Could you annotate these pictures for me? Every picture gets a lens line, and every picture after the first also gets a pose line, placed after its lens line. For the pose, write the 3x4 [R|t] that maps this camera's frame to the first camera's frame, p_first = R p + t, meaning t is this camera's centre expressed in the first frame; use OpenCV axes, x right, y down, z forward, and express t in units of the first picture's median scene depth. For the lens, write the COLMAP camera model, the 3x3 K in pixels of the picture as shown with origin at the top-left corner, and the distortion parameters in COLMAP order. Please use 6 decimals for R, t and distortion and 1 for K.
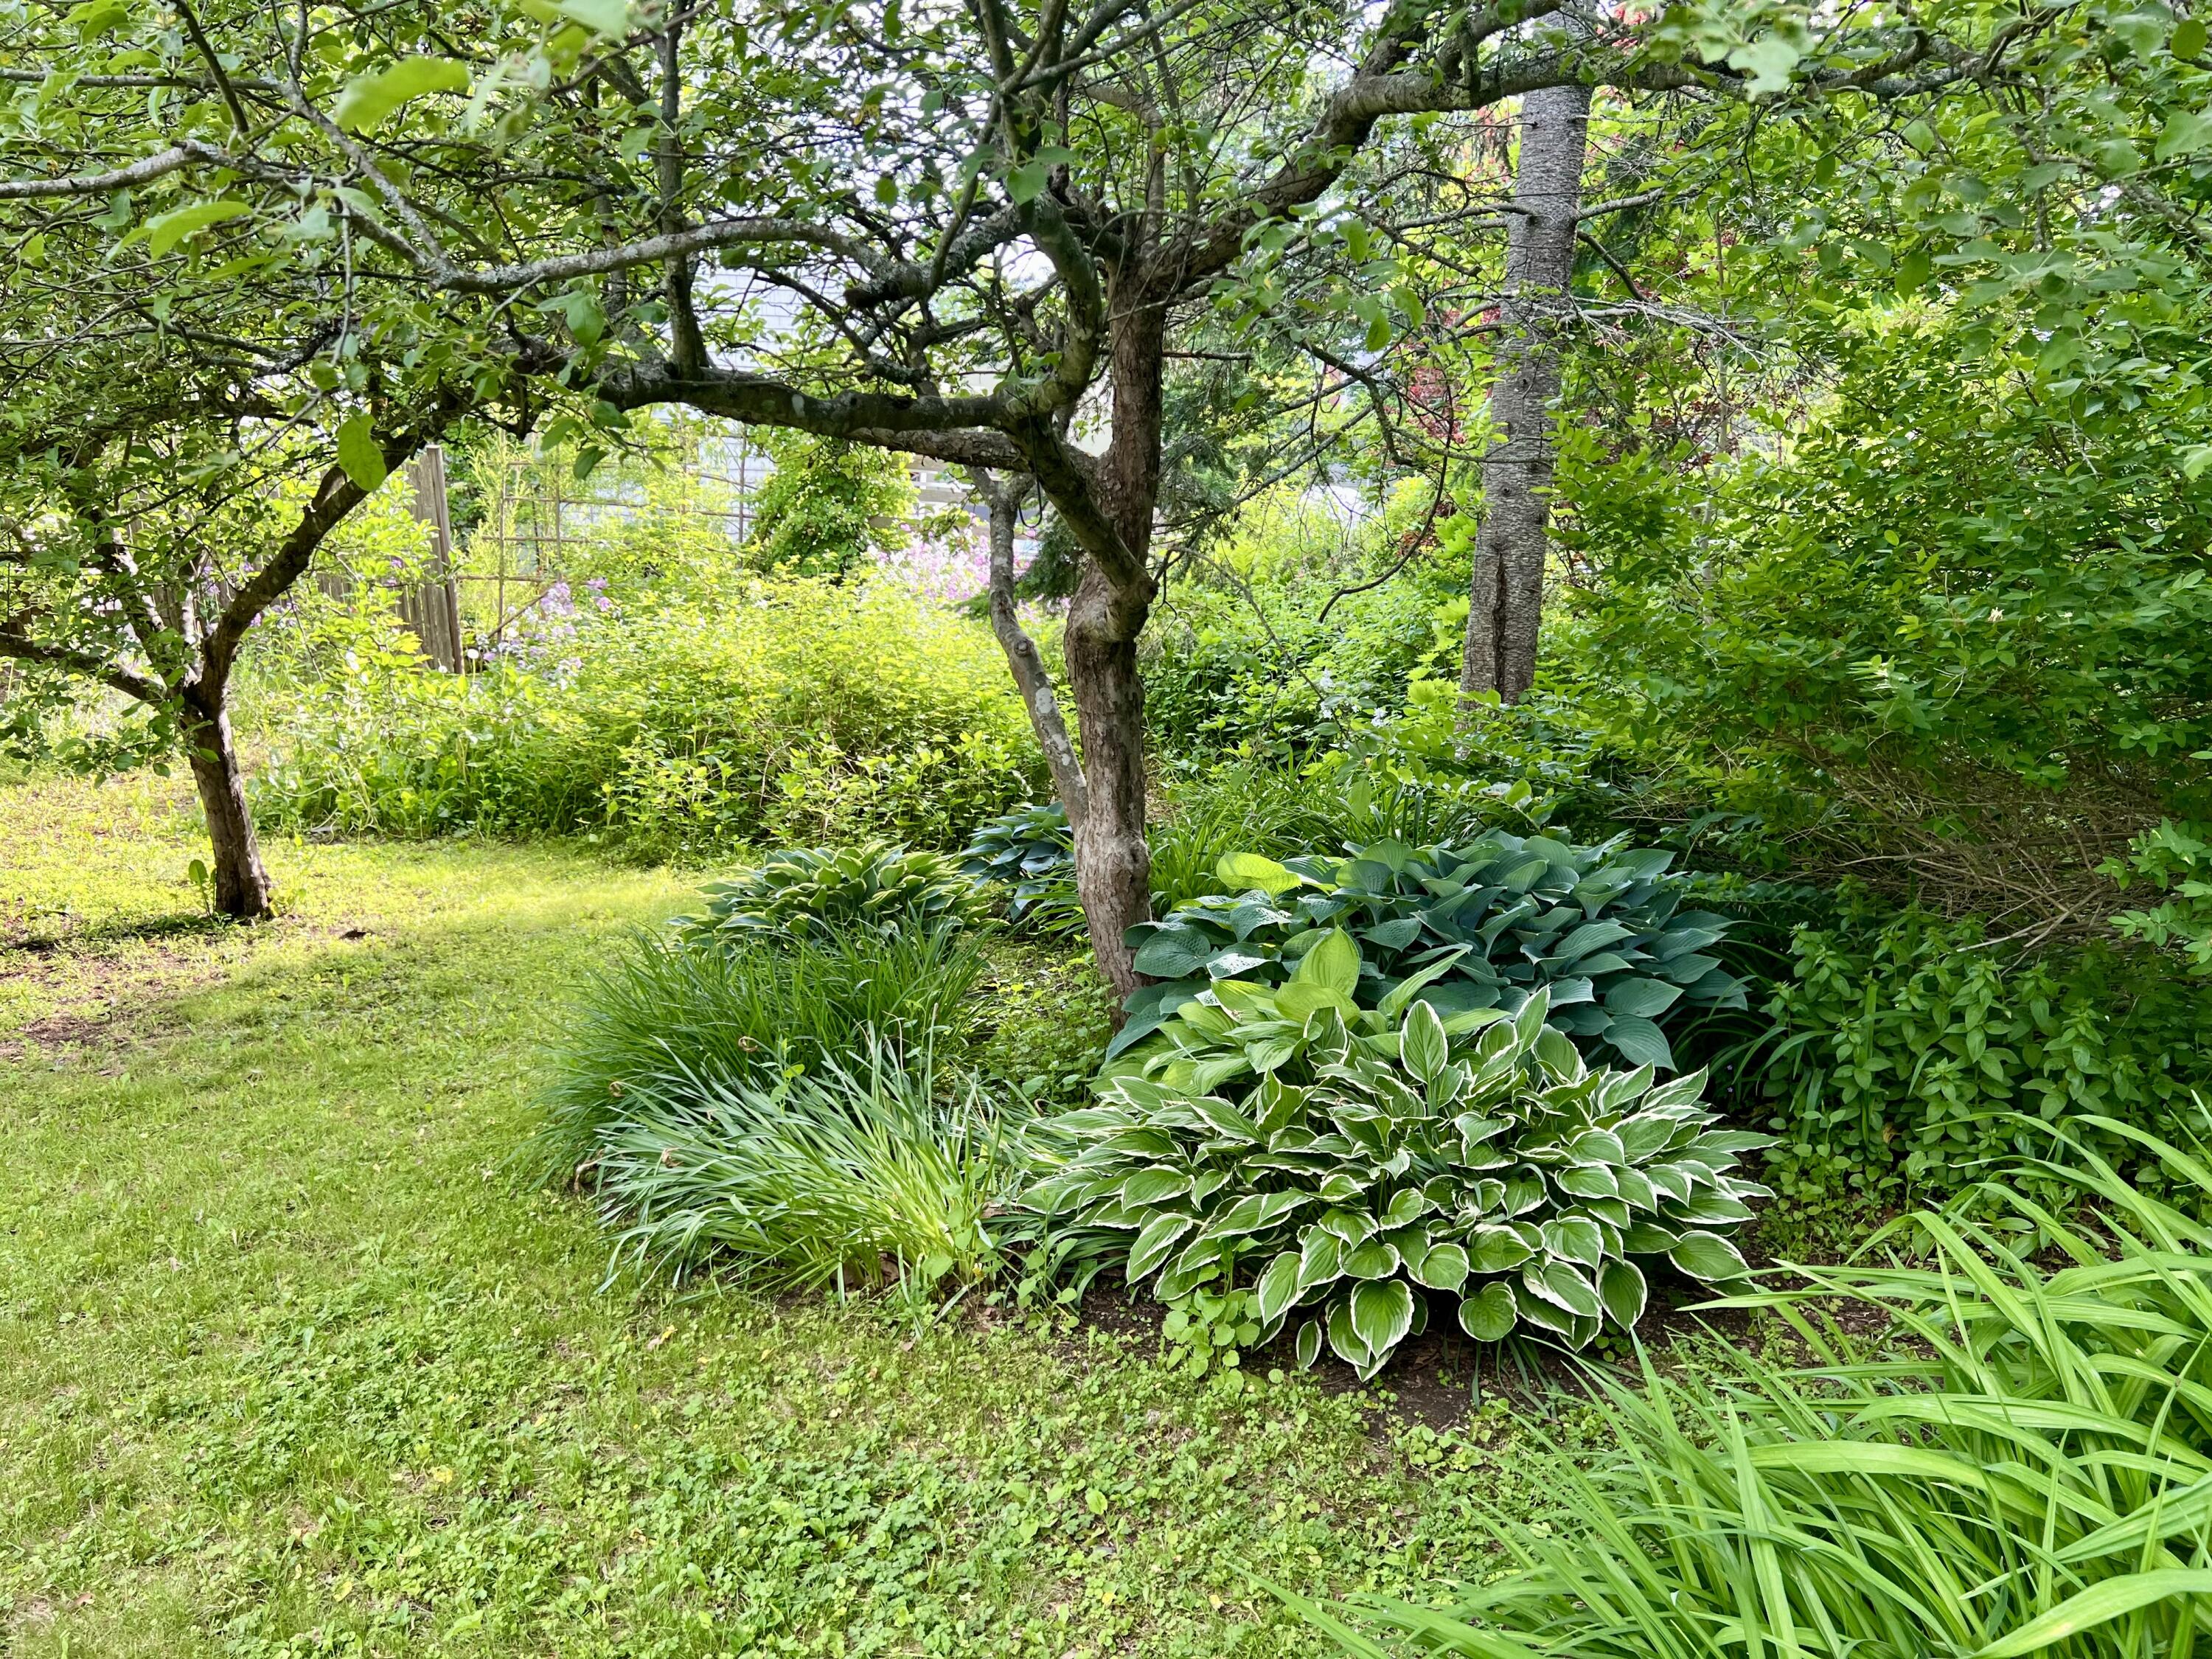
lens RADIAL K [[1663.2, 0, 1102.4], [0, 1663.2, 825.6], [0, 0, 1]] dist [0.035659, -0.041524]
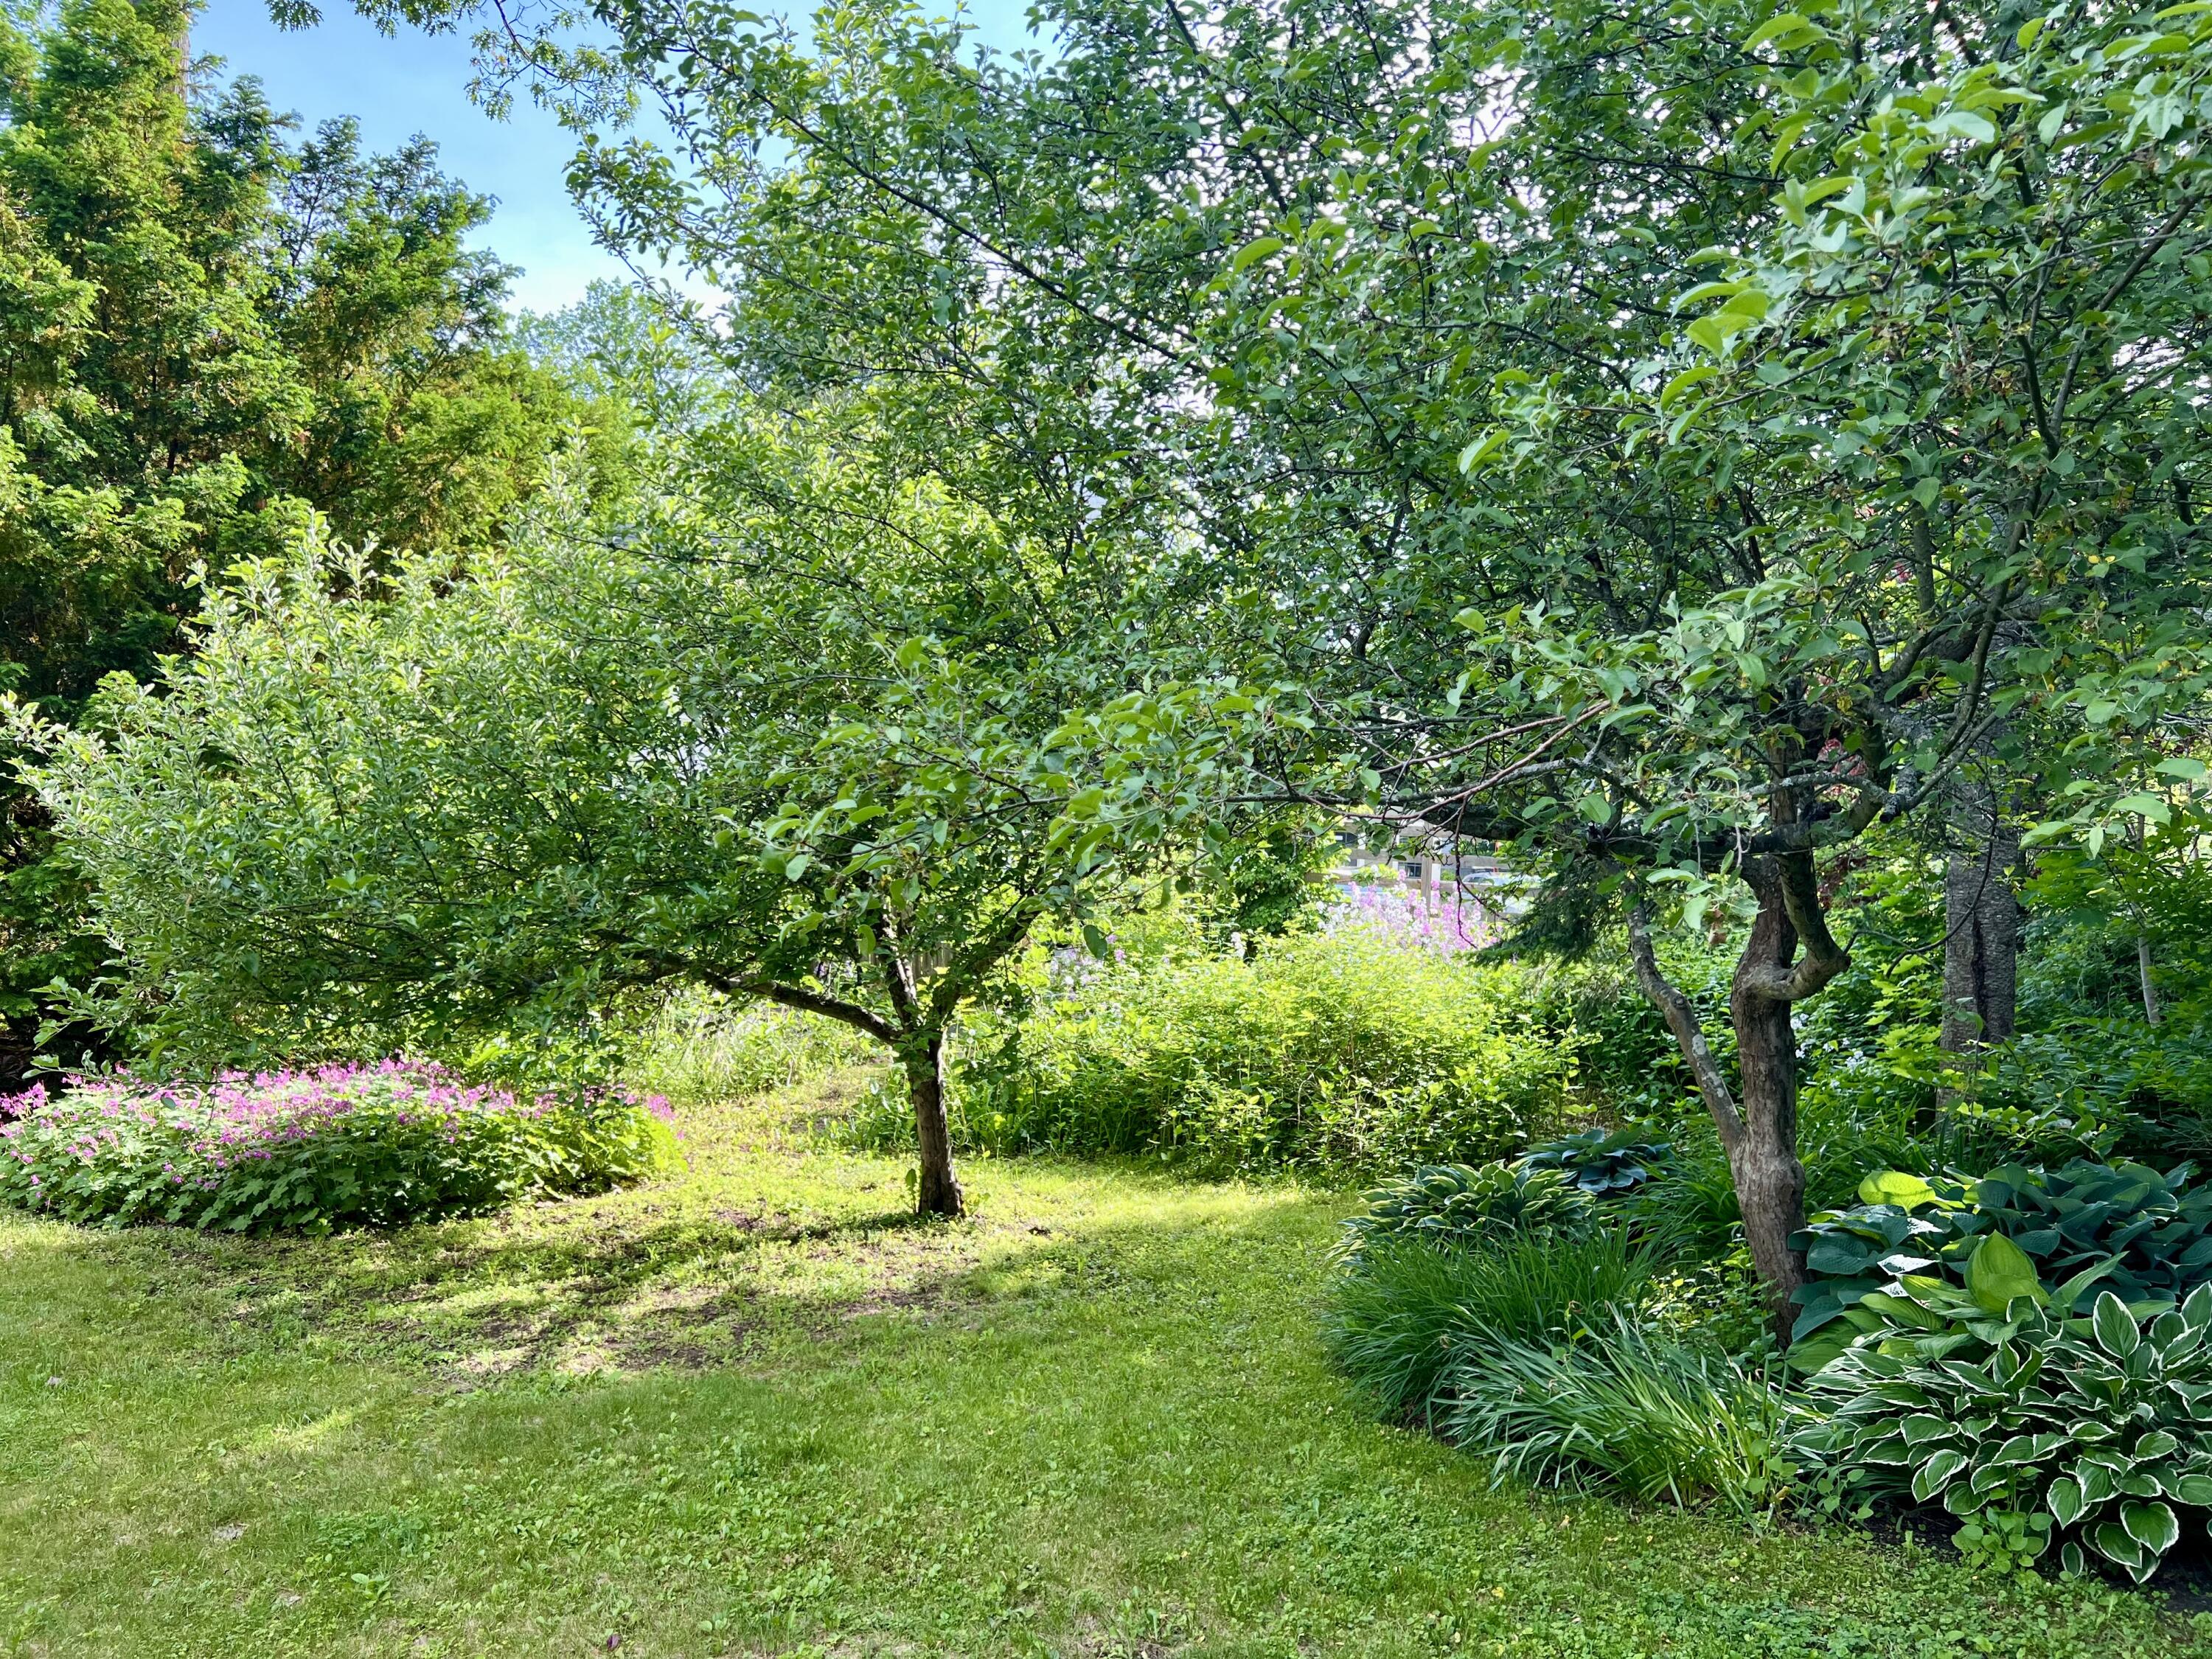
lens RADIAL K [[1663.2, 0, 1102.4], [0, 1663.2, 823.1], [0, 0, 1]] dist [0.035659, -0.041524]
pose [[0.987423, -0.015909, -0.157300, -0.215603], [-0.015509, 0.980379, -0.196509, 0.011428], [0.157340, 0.196477, 0.967802, -0.253796]]
